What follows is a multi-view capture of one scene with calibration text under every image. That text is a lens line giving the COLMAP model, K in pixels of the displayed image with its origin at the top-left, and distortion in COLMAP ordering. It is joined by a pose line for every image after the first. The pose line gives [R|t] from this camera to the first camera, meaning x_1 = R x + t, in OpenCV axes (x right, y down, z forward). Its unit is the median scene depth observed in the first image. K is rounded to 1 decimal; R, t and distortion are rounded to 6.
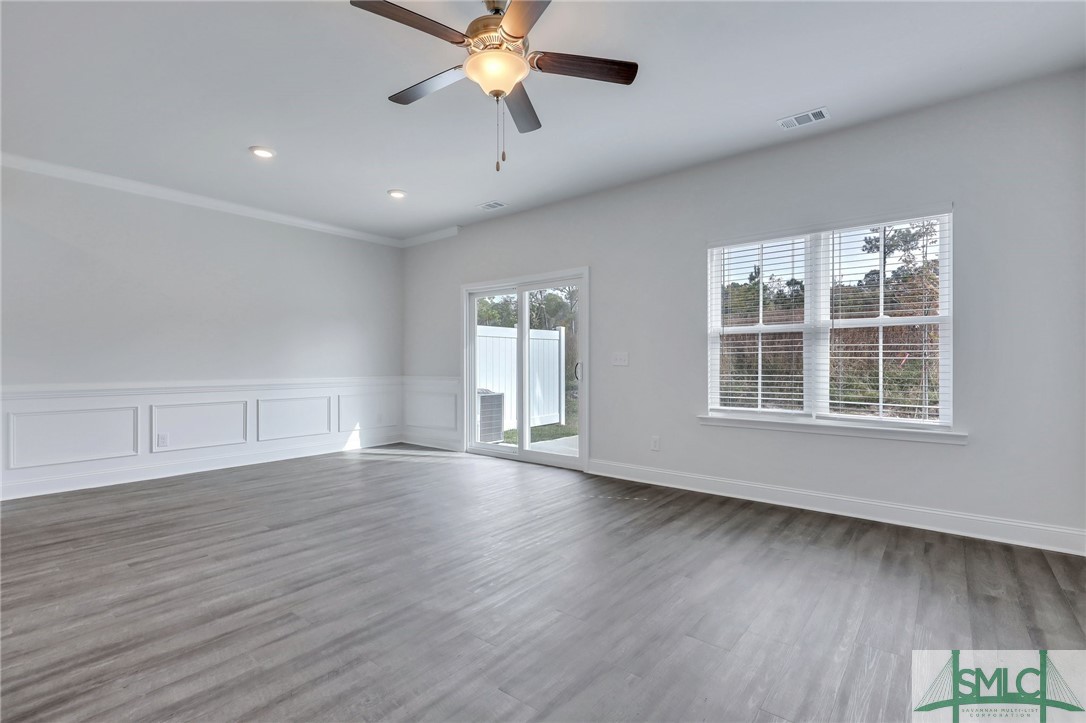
lens RADIAL K [[501.6, 0, 547.1], [0, 501.6, 364.6], [0, 0, 1]] dist [0.001341, -0.000226]
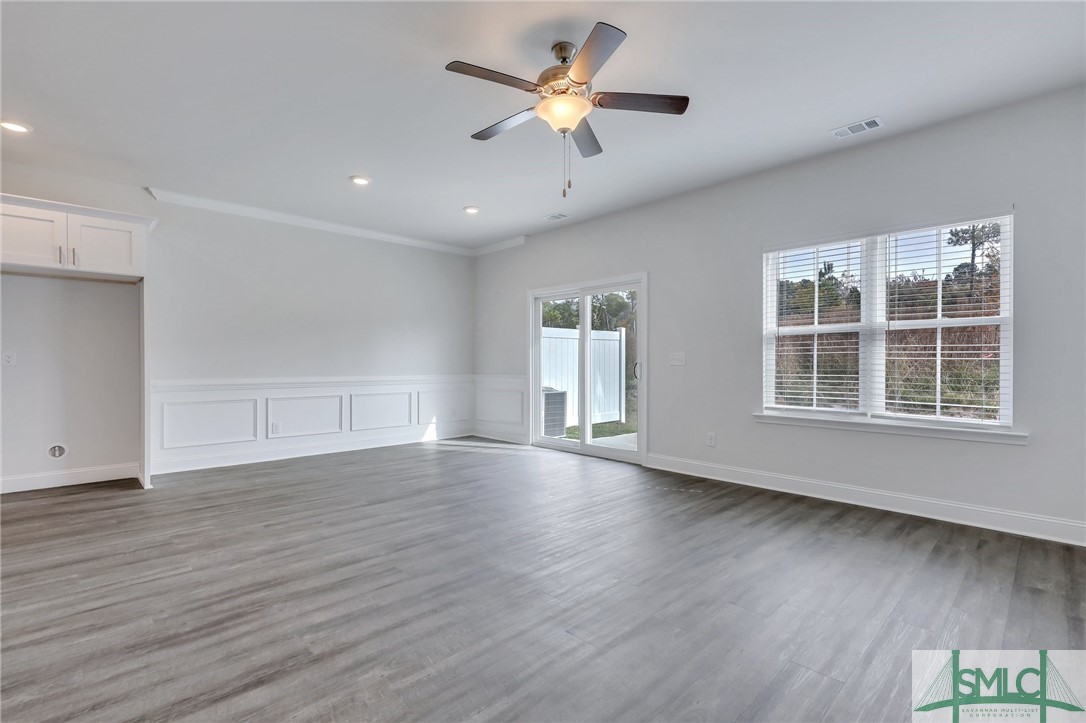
lens RADIAL K [[496.7, 0, 546.6], [0, 496.7, 364.0], [0, 0, 1]] dist [0.000595, 0.000527]
pose [[0.992374, 0.002638, -0.123231, 0.002654], [-0.002668, 0.999996, -0.000077, -0.000052], [0.123231, 0.000406, 0.992378, -0.114028]]
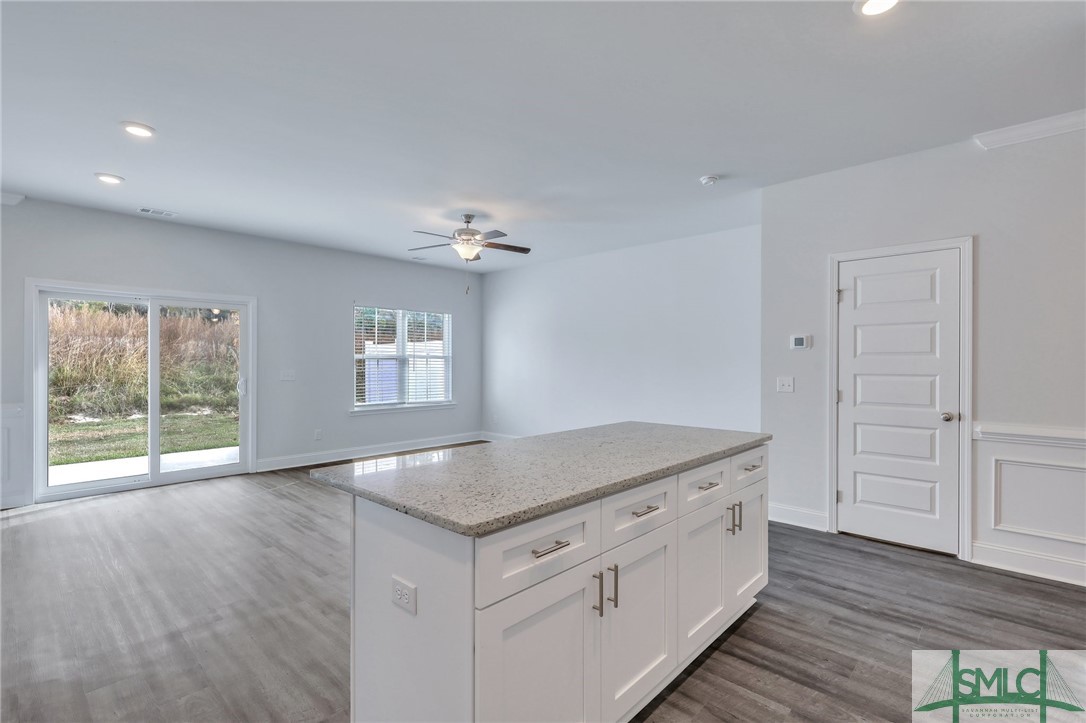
lens RADIAL K [[501.6, 0, 547.1], [0, 501.6, 364.6], [0, 0, 1]] dist [0.001341, -0.000226]
pose [[0.067822, -0.003456, 0.997691, -1.776563], [0.000899, 0.999994, 0.003403, -0.069402], [-0.997697, 0.000666, 0.067825, 0.397627]]
